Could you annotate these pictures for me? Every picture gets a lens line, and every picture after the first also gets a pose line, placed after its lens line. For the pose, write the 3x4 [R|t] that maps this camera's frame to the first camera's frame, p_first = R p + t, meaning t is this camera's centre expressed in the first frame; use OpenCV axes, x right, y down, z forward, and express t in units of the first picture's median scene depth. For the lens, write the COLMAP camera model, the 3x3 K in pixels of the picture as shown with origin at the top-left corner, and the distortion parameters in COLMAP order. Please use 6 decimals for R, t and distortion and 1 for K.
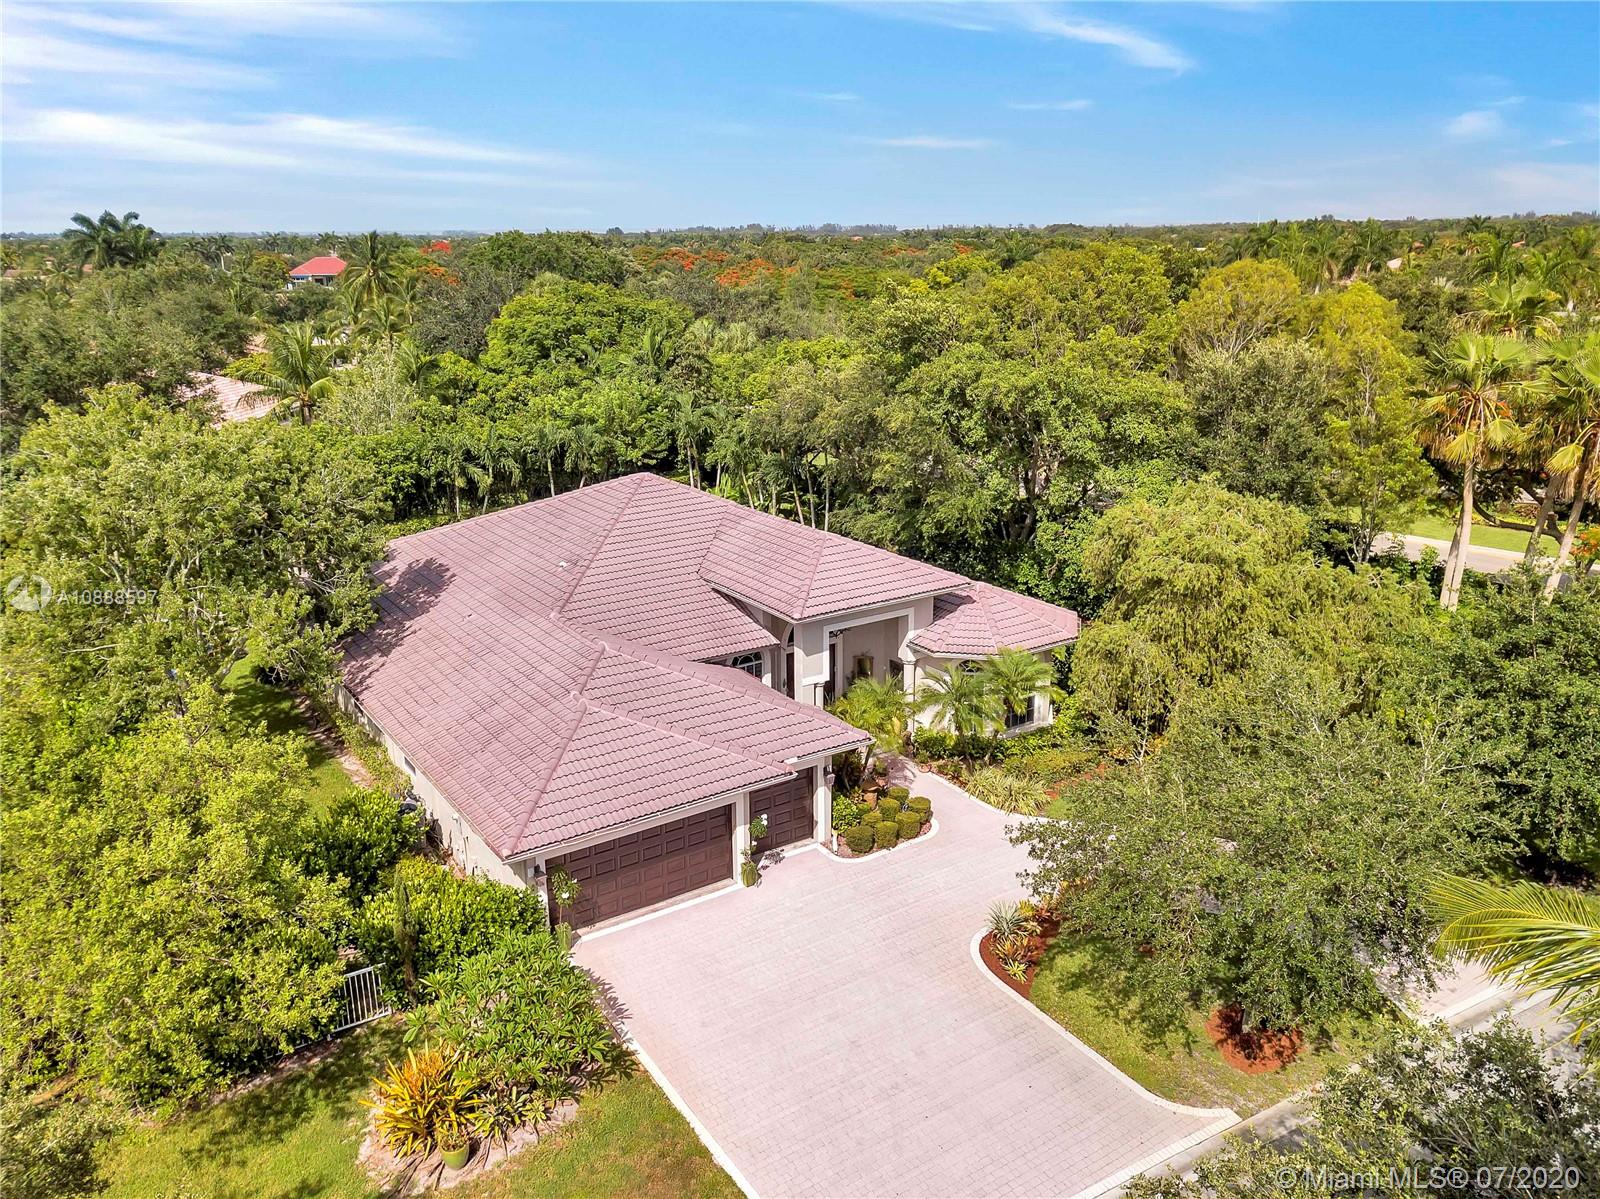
lens RADIAL K [[1220.7, 0, 786.3], [0, 1220.7, 594.2], [0, 0, 1]] dist [0.033536, -0.002832]
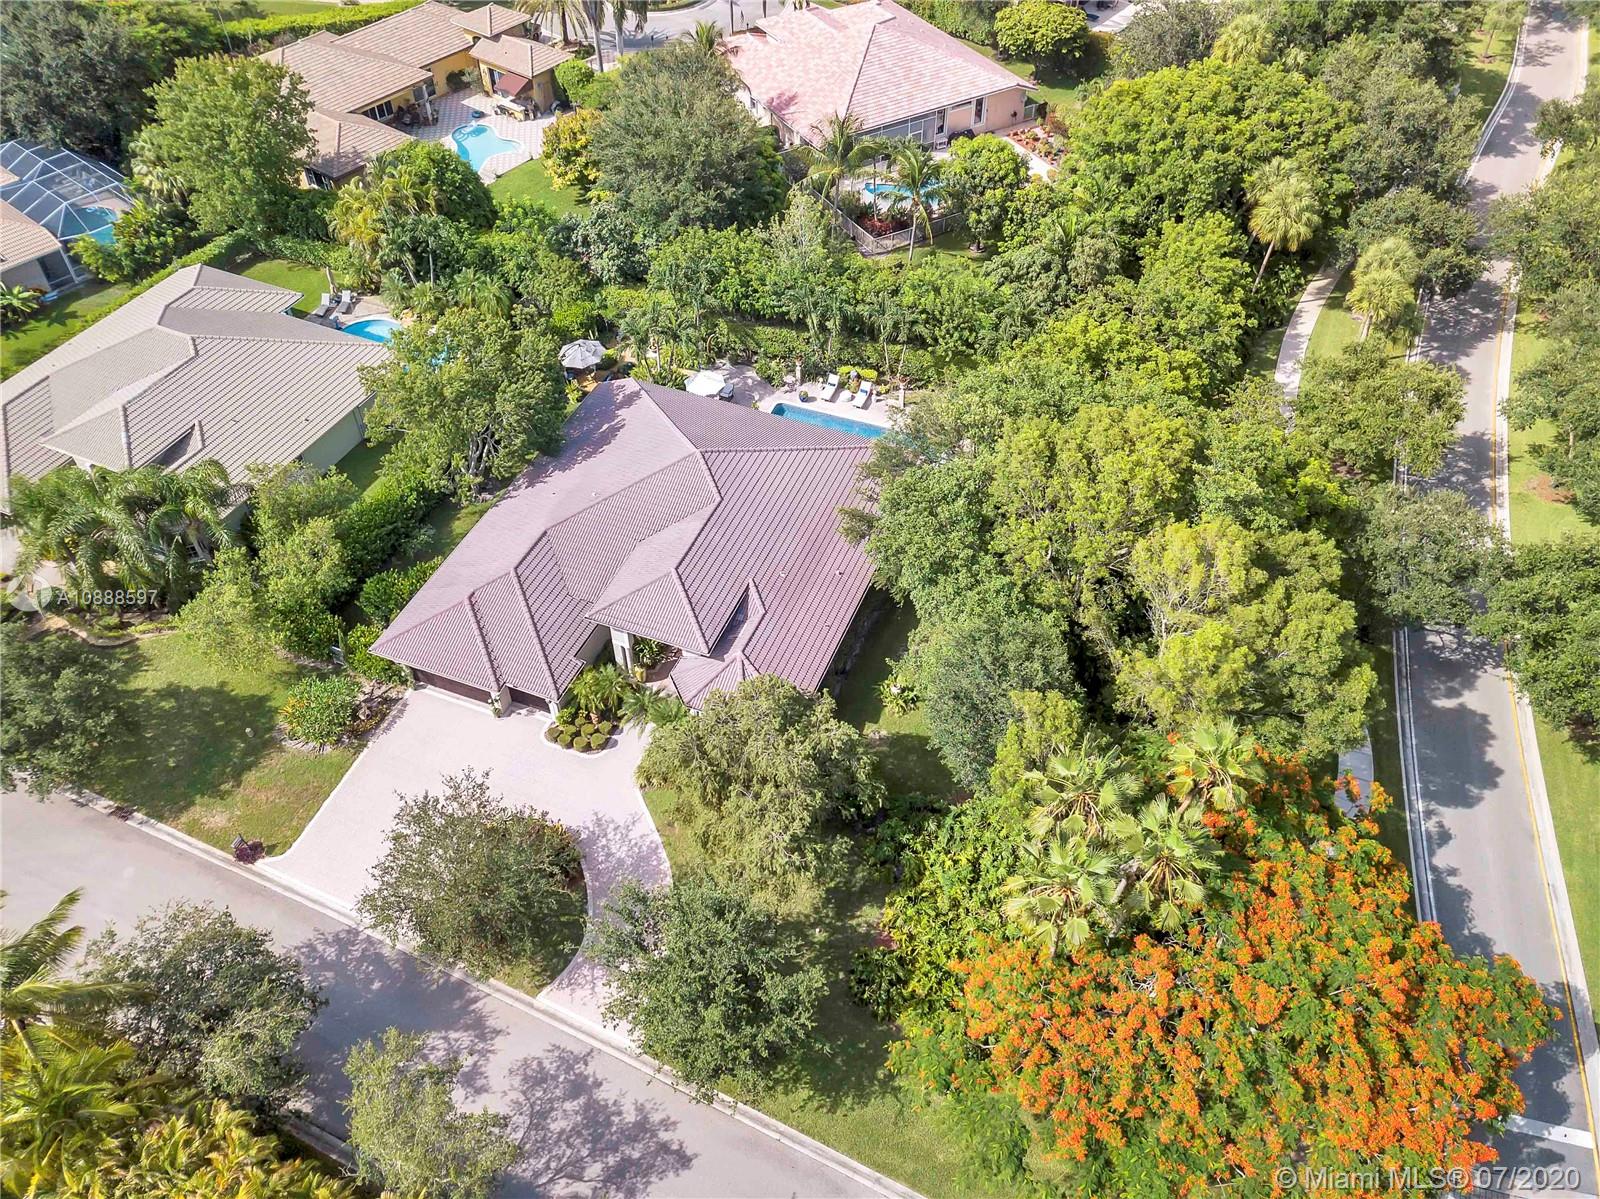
lens RADIAL K [[1198.7, 0, 784.4], [0, 1198.7, 596.7], [0, 0, 1]] dist [0.039236, 0.001811]
pose [[0.551849, 0.600601, -0.578569, 1.227207], [-0.219892, 0.774017, 0.593755, -1.169829], [0.804432, -0.200440, 0.559207, 0.304541]]
